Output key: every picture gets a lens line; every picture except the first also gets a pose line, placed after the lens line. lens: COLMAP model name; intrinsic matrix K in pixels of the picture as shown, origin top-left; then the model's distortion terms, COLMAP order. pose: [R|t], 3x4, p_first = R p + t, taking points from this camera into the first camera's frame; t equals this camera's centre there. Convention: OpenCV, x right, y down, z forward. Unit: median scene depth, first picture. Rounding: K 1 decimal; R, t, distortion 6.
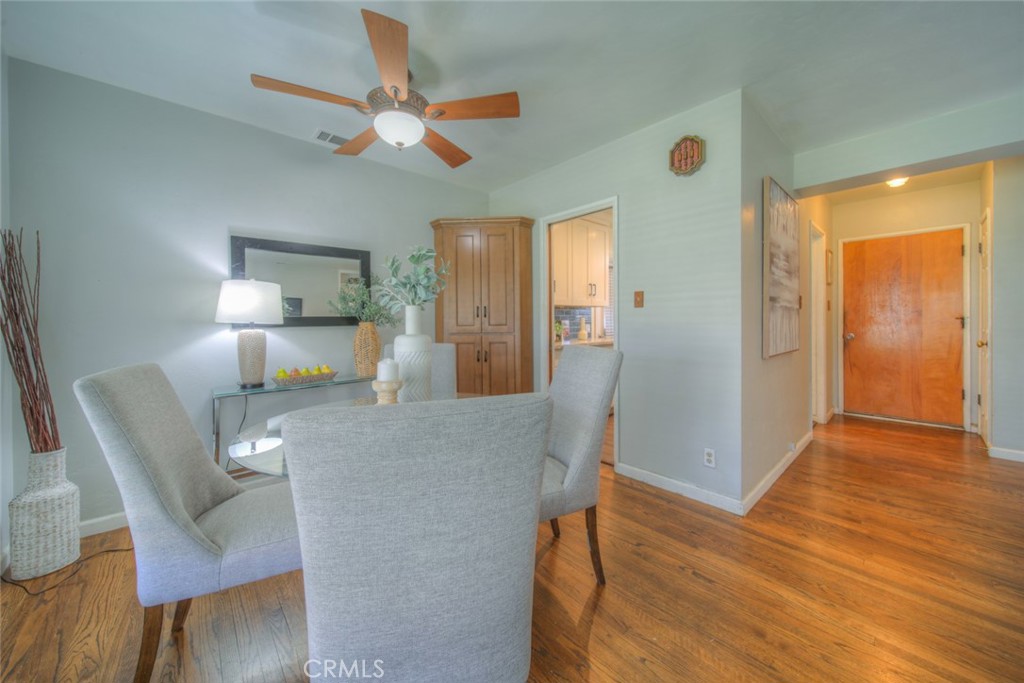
lens RADIAL K [[360.8, 0, 517.9], [0, 360.8, 323.6], [0, 0, 1]] dist [-0.008361, -0.000320]
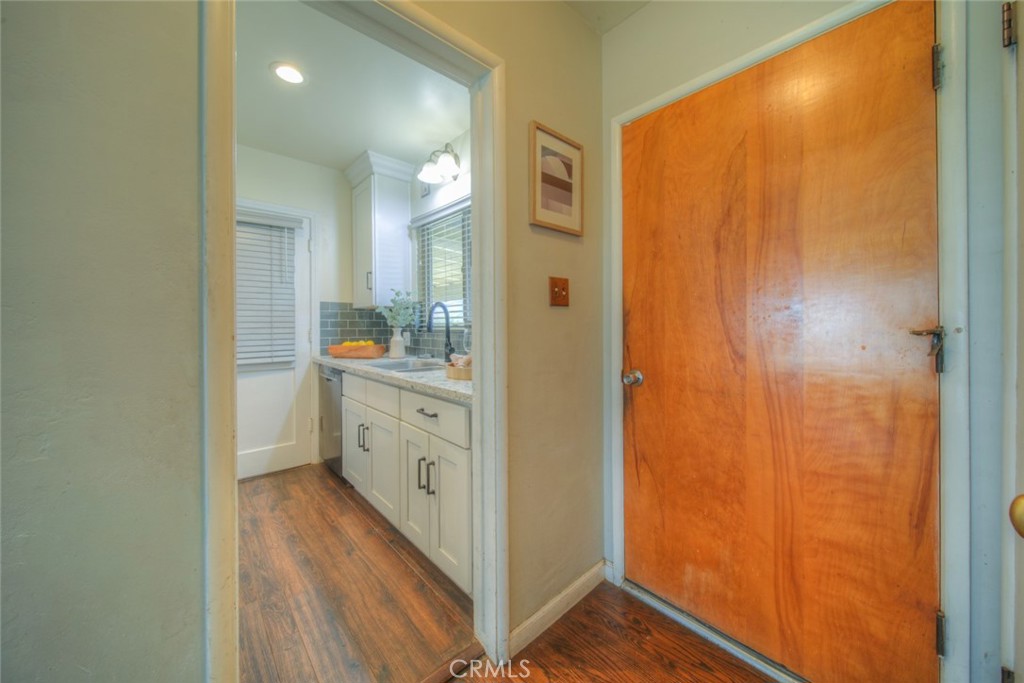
lens RADIAL K [[360.8, 0, 508.8], [0, 360.8, 326.9], [0, 0, 1]] dist [-0.008361, -0.000320]
pose [[0.999989, 0.004066, -0.002471, 0.940821], [-0.004081, 0.999972, -0.006234, -0.015844], [0.002446, 0.006244, 0.999978, 0.743049]]
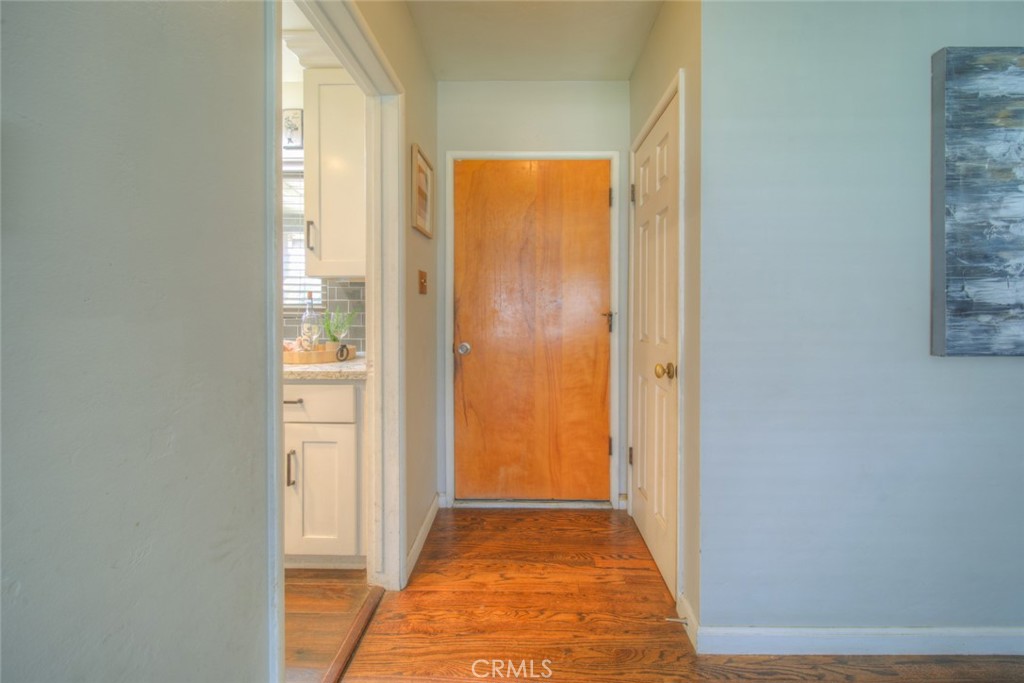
lens RADIAL K [[360.8, 0, 522.2], [0, 360.8, 316.7], [0, 0, 1]] dist [-0.008361, -0.000320]
pose [[0.686069, -0.000892, 0.727536, 0.725365], [-0.002412, 0.999991, 0.003500, -0.012783], [-0.727532, -0.004155, 0.686061, 0.700764]]
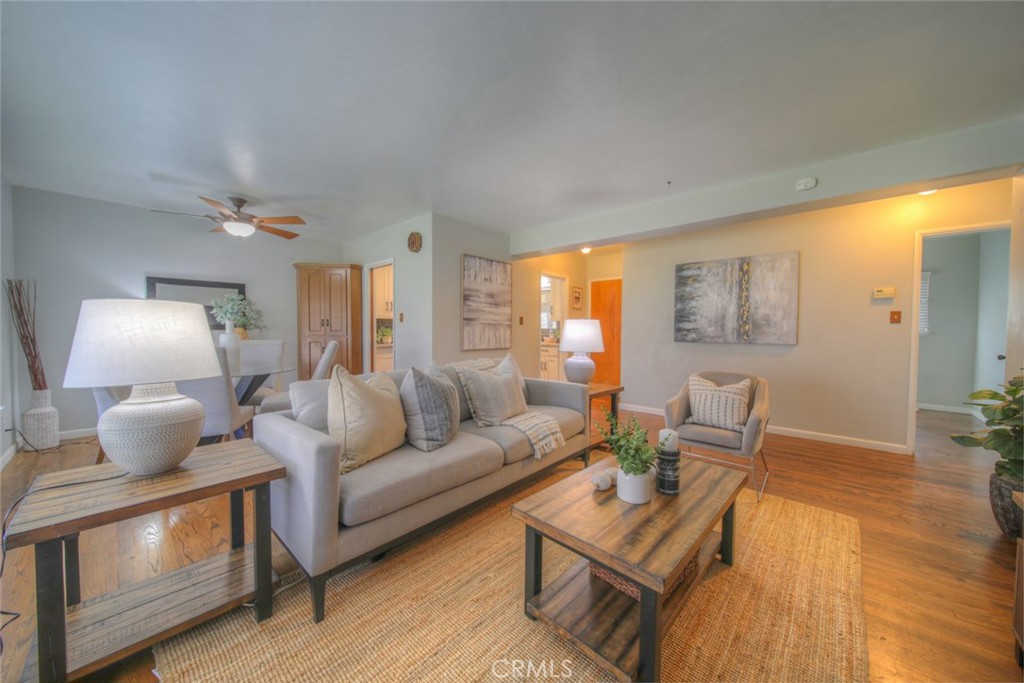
lens RADIAL K [[360.8, 0, 527.7], [0, 360.8, 341.9], [0, 0, 1]] dist [-0.008361, -0.000320]
pose [[0.992027, 0.012445, 0.125408, 0.525978], [-0.015217, 0.999660, 0.021169, 0.004332], [-0.125102, -0.022909, 0.991879, -0.611733]]
